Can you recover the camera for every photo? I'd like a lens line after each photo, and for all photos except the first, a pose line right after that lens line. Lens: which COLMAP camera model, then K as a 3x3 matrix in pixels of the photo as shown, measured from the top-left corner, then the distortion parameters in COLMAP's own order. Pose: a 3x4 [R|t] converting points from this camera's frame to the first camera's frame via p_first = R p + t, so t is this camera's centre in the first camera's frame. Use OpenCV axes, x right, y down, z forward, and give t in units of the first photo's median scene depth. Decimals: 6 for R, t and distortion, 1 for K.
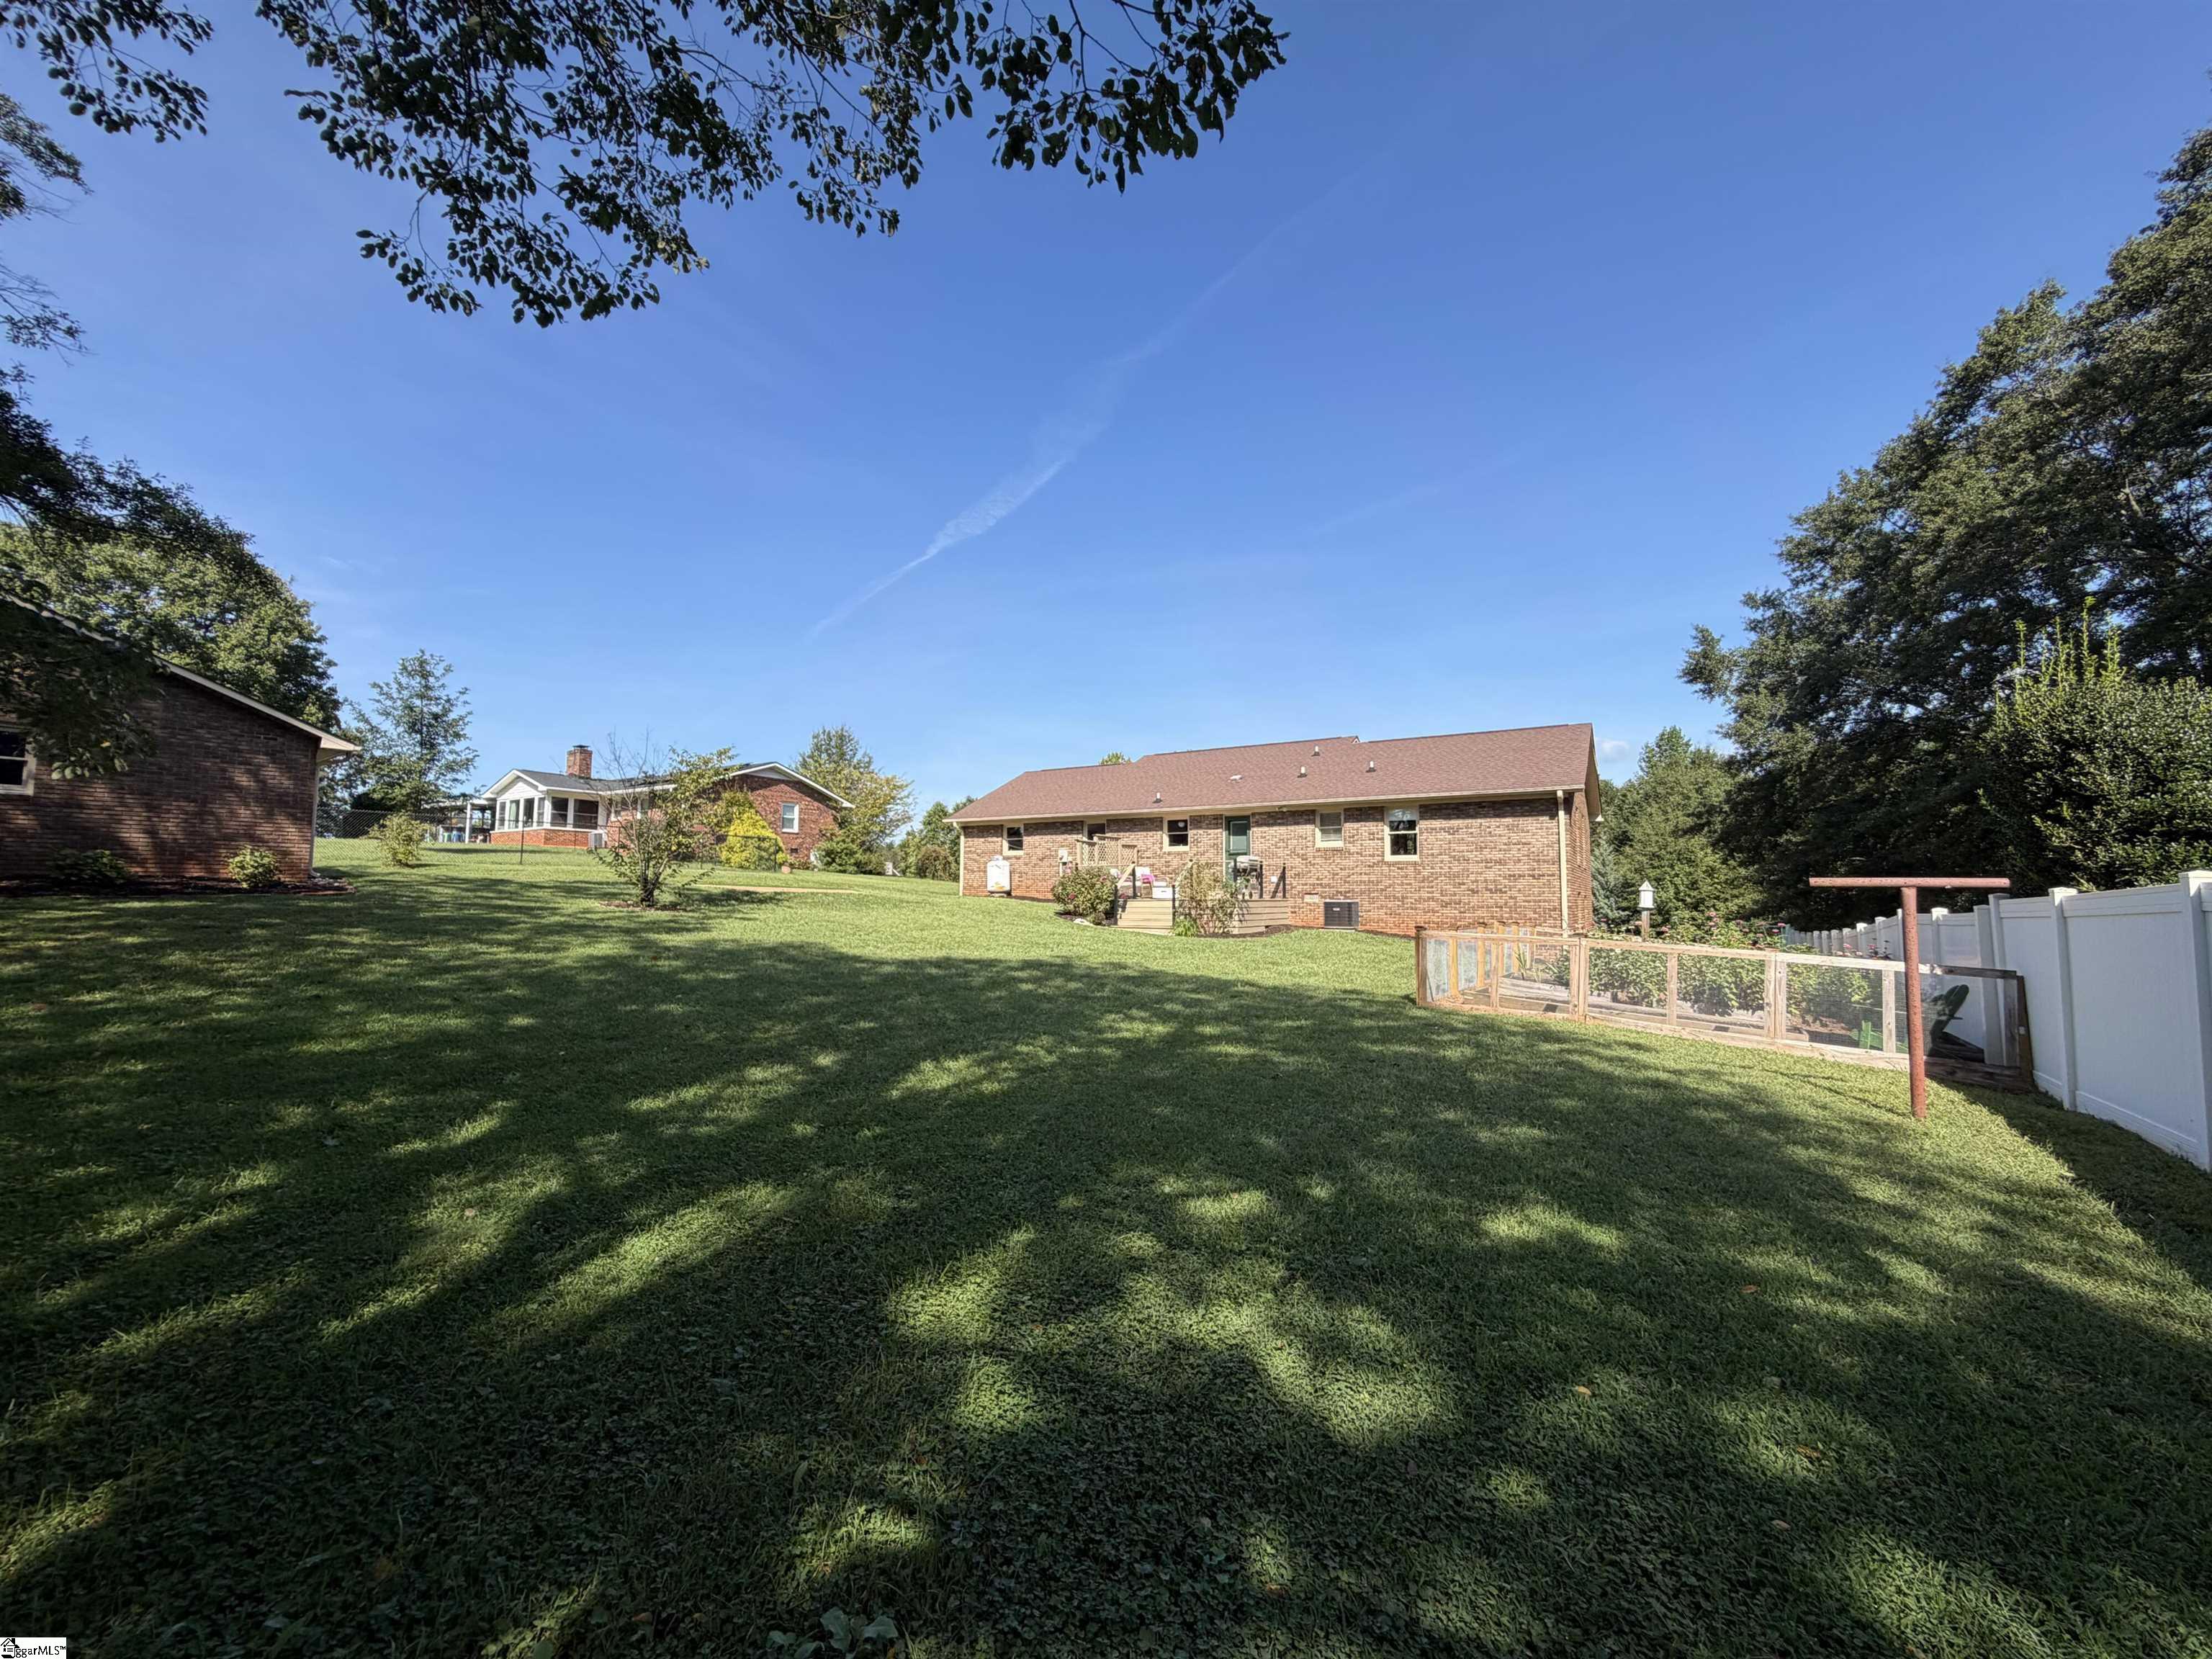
lens RADIAL K [[883.2, 0, 1110.0], [0, 883.2, 831.7], [0, 0, 1]] dist [-0.002145, -0.000248]
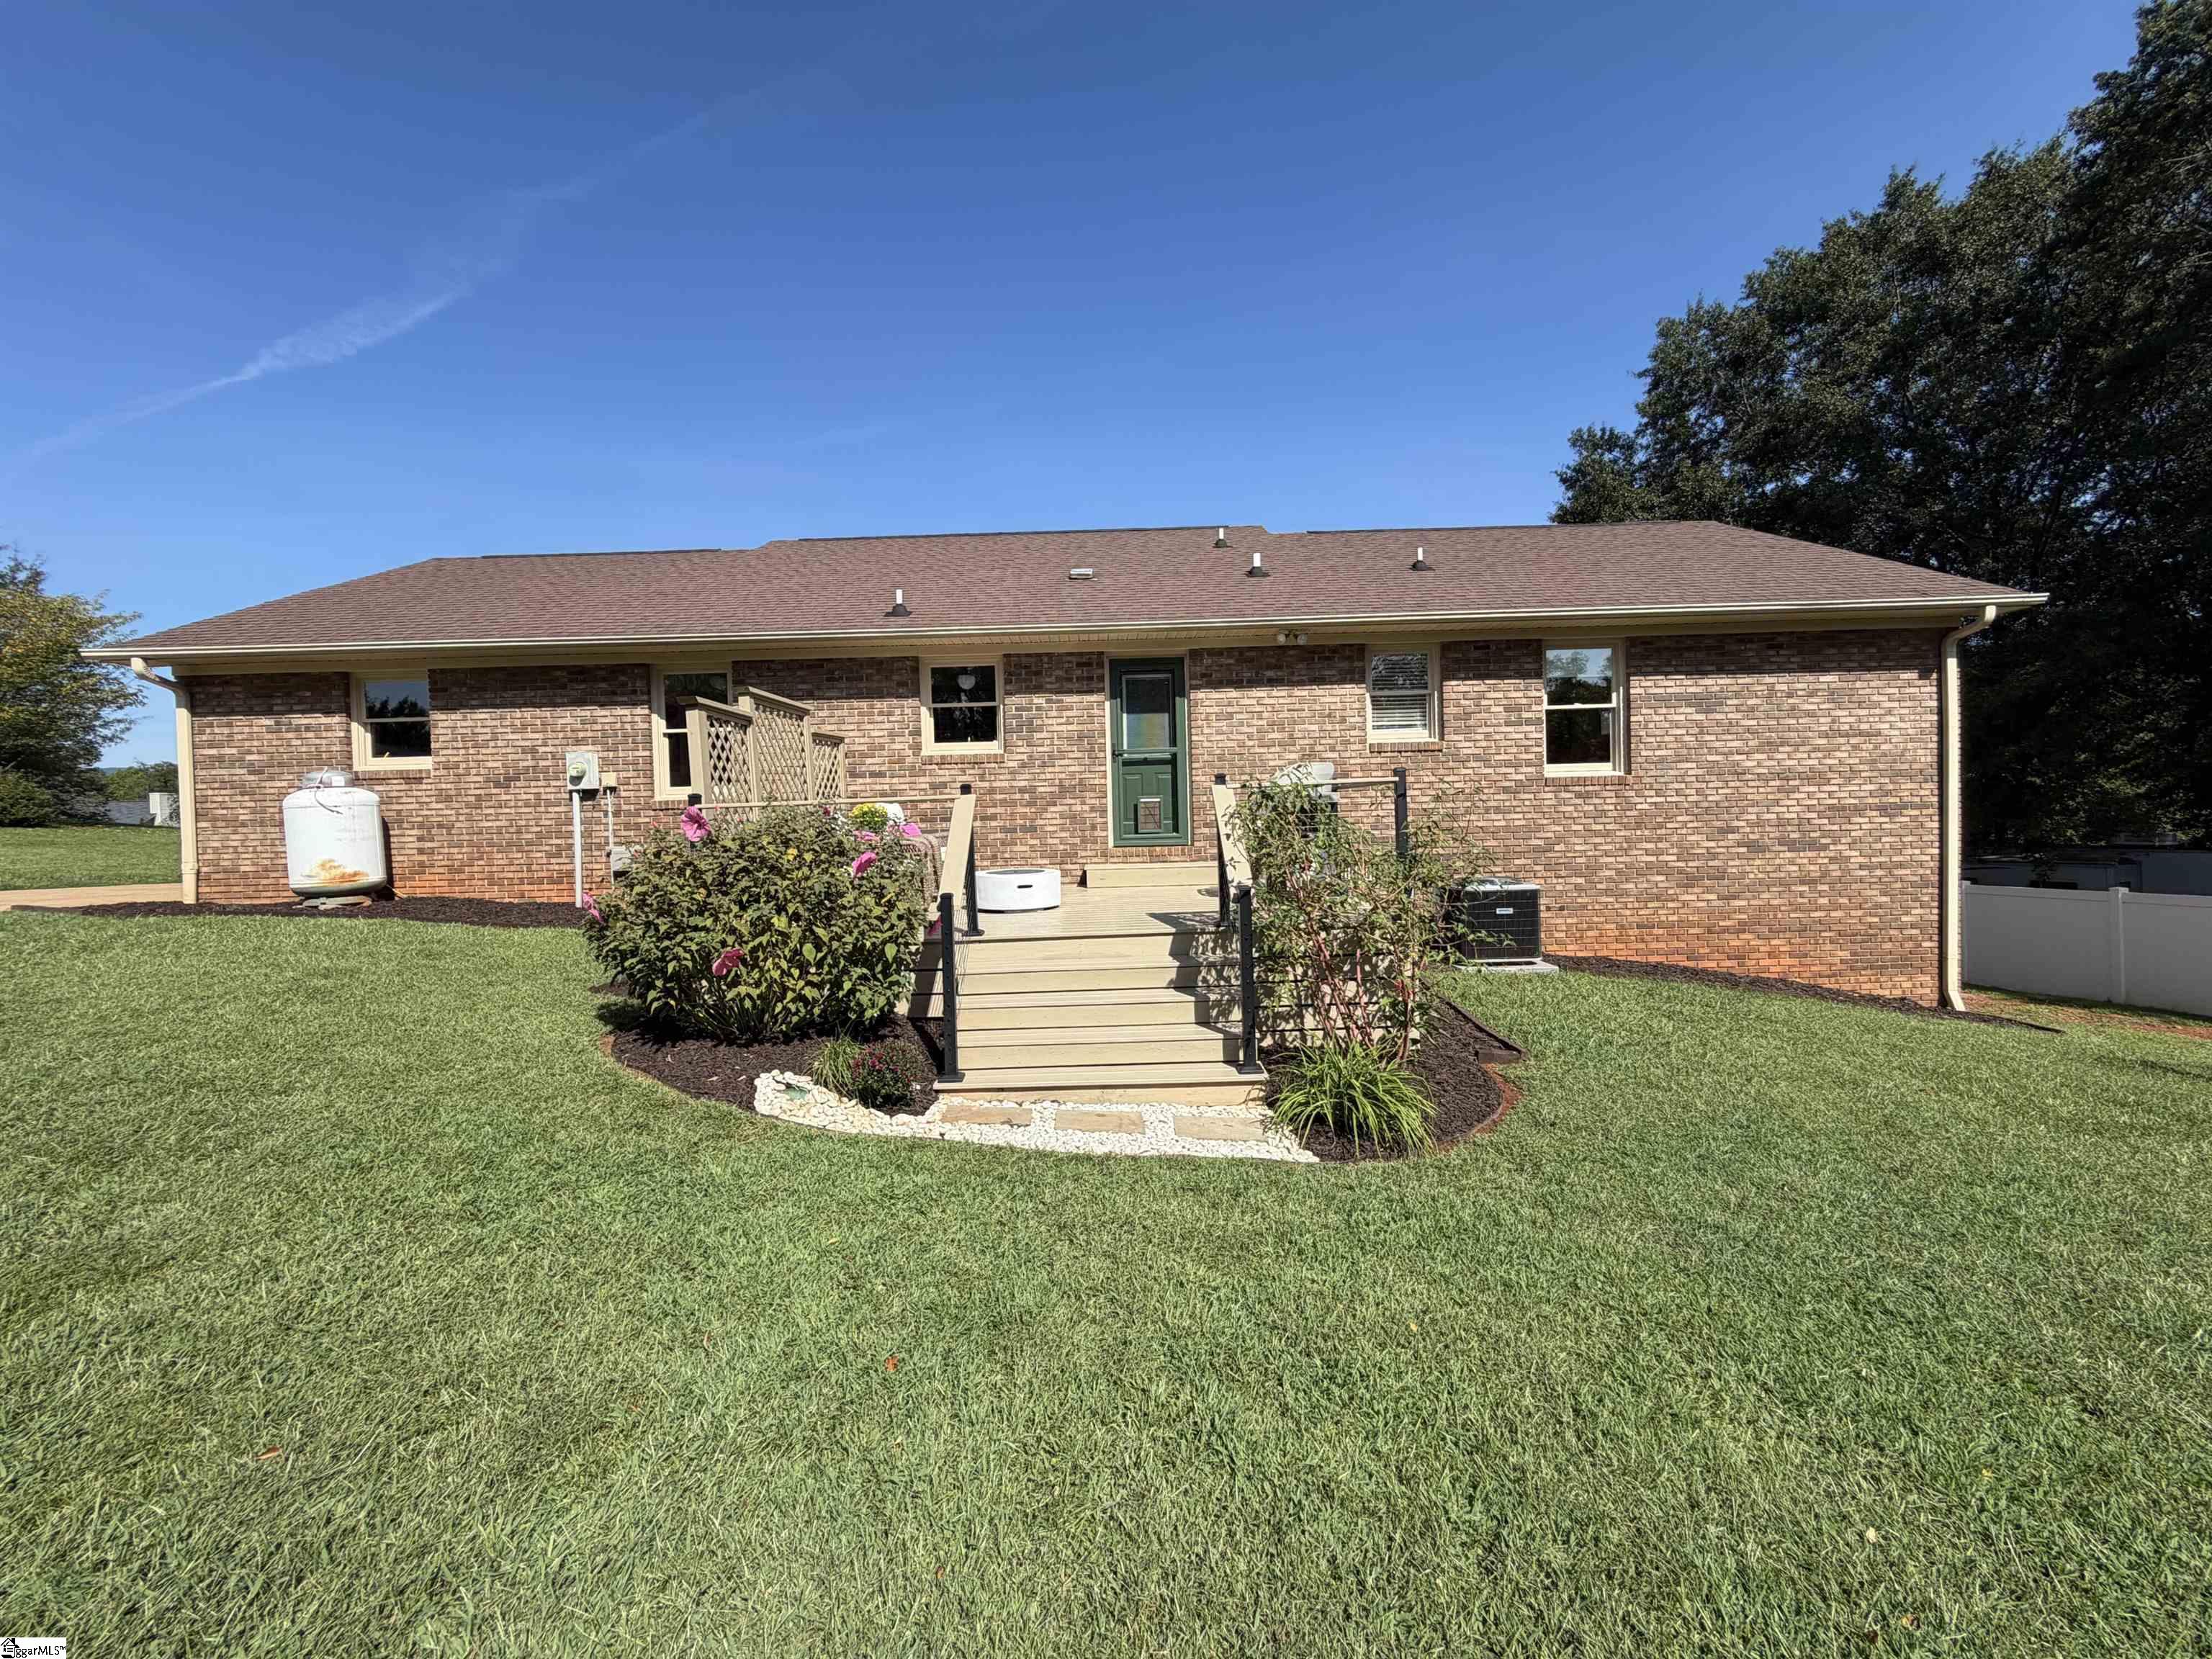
lens RADIAL K [[883.2, 0, 1096.6], [0, 883.2, 832.9], [0, 0, 1]] dist [-0.002145, -0.000248]
pose [[0.859276, -0.038723, 0.510045, -0.064040], [-0.006730, 0.996188, 0.086969, 0.022859], [-0.511469, -0.078163, 0.855740, 0.699102]]
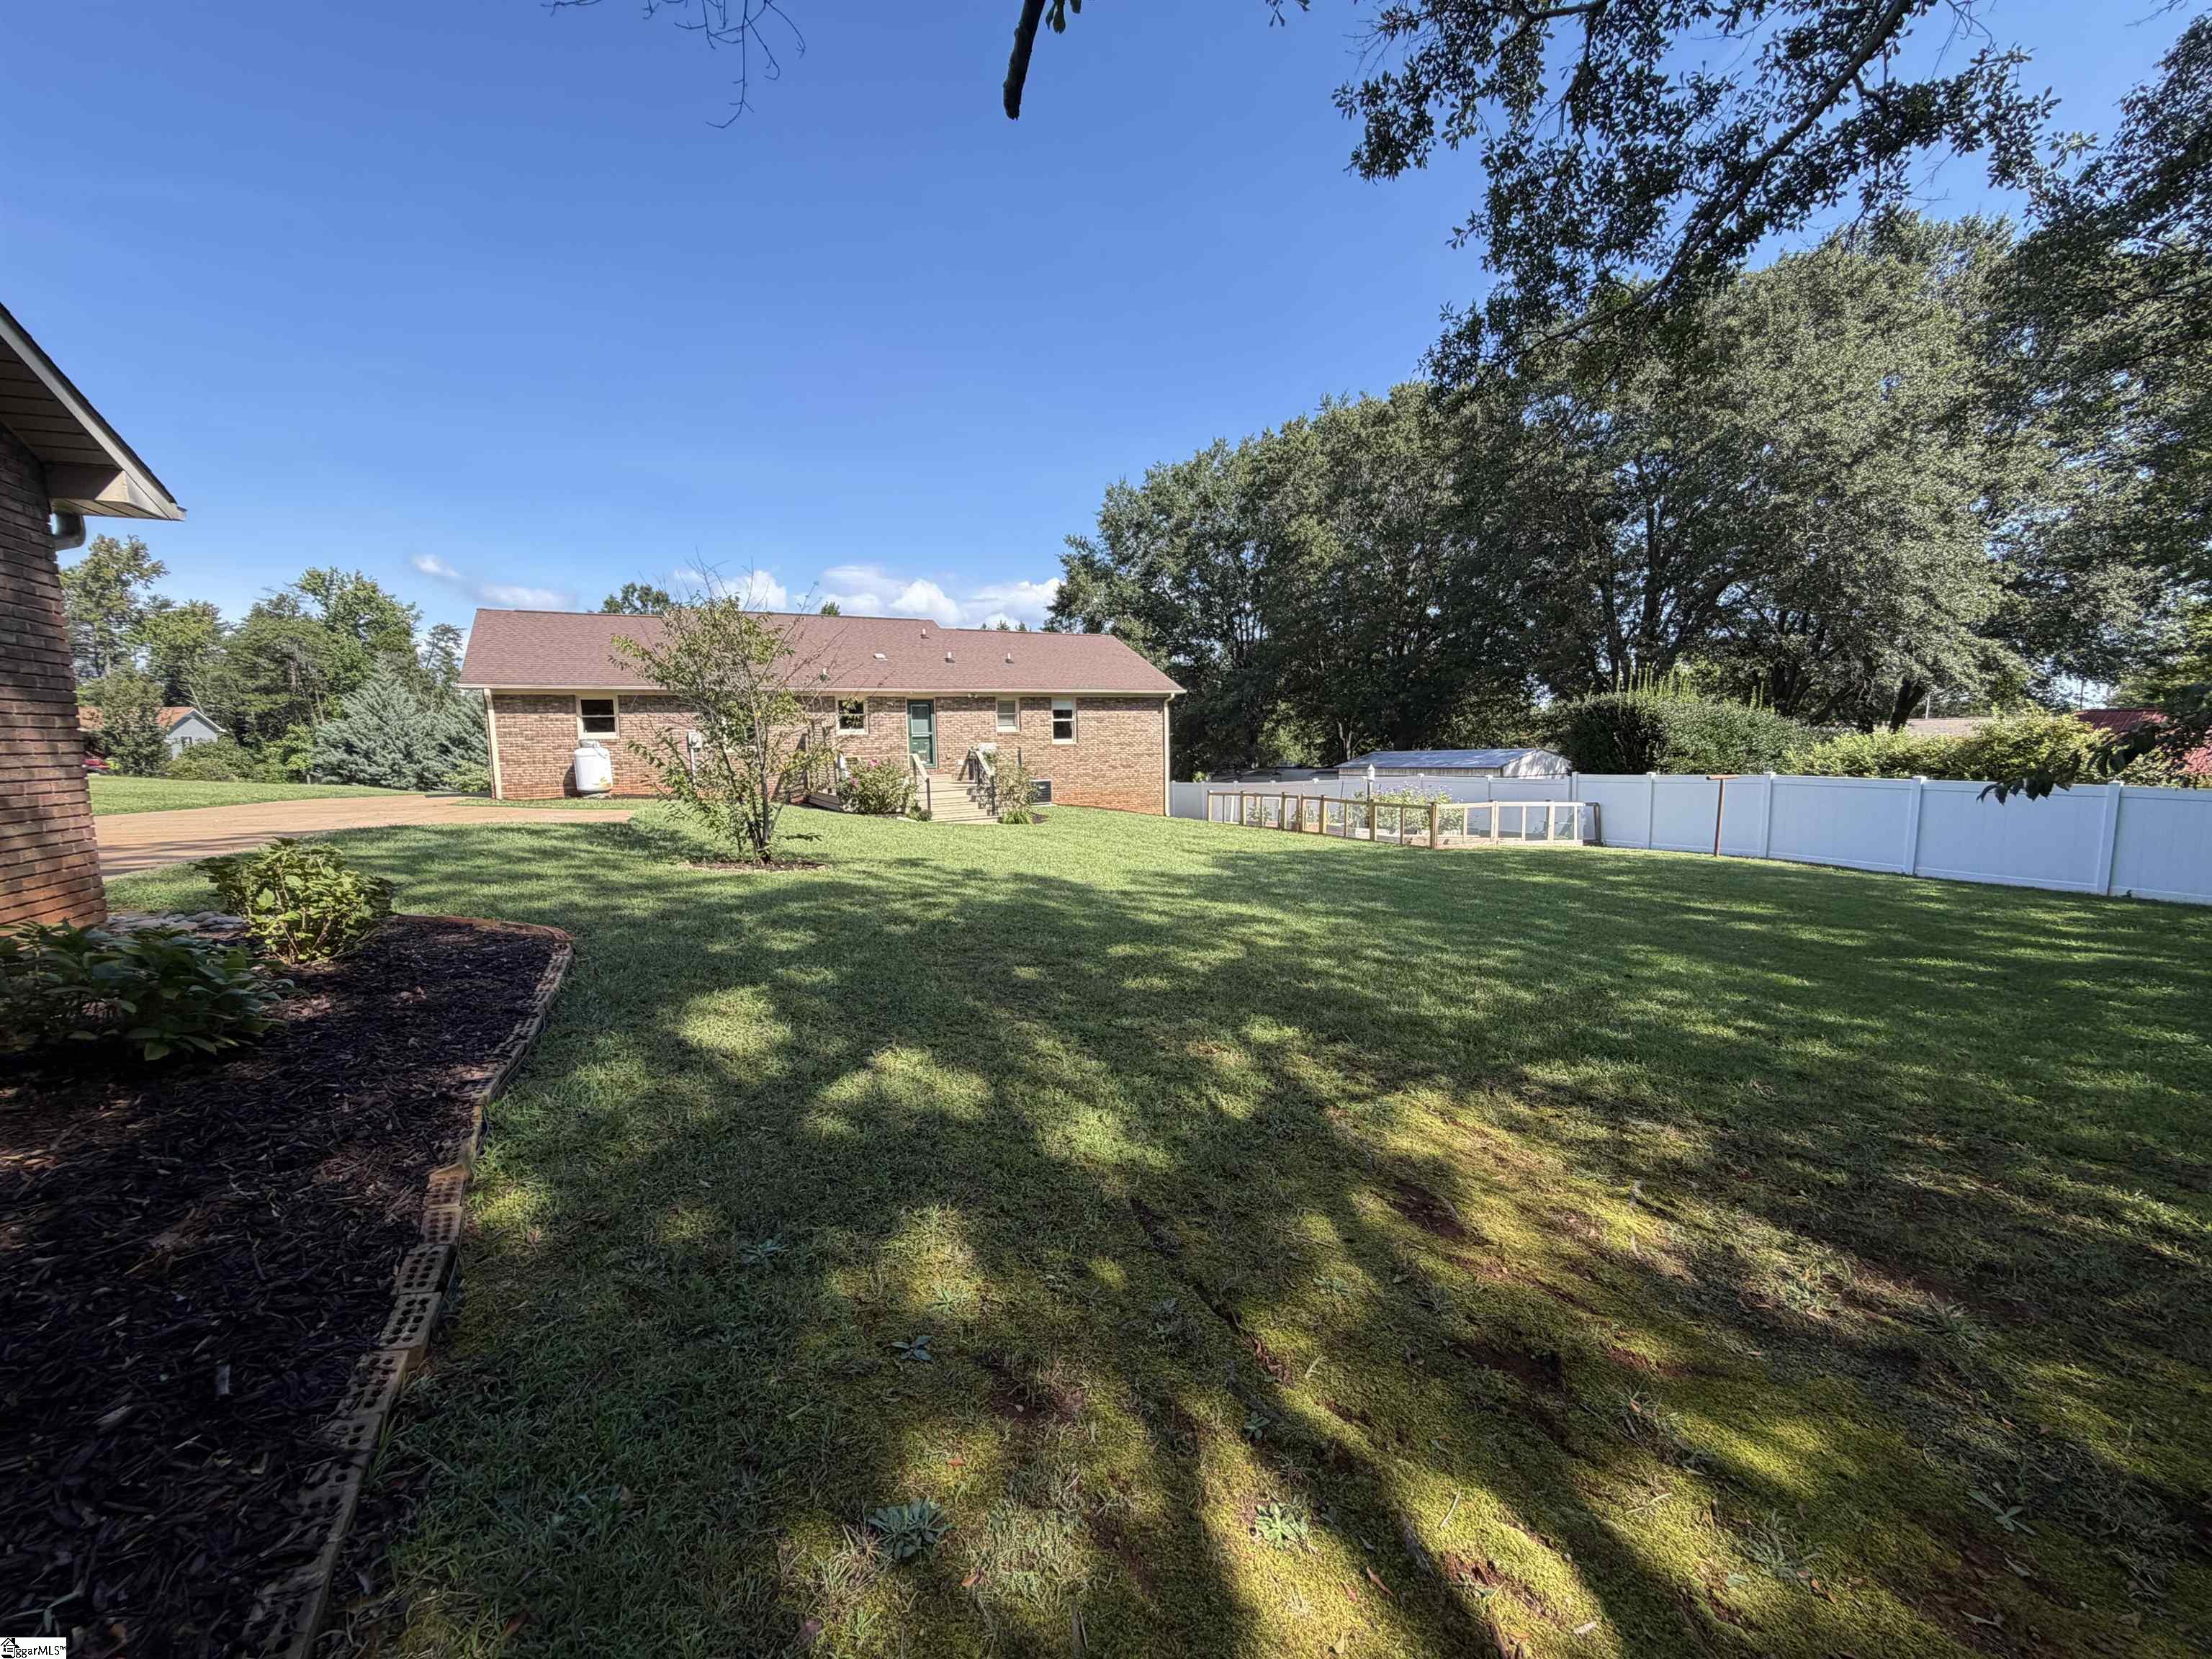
lens RADIAL K [[883.2, 0, 1111.2], [0, 883.2, 831.1], [0, 0, 1]] dist [-0.002145, -0.000248]
pose [[0.483658, -0.109171, 0.868422, -0.639754], [-0.041542, 0.988209, 0.147366, -0.027098], [-0.874271, -0.107350, 0.473420, 0.328149]]
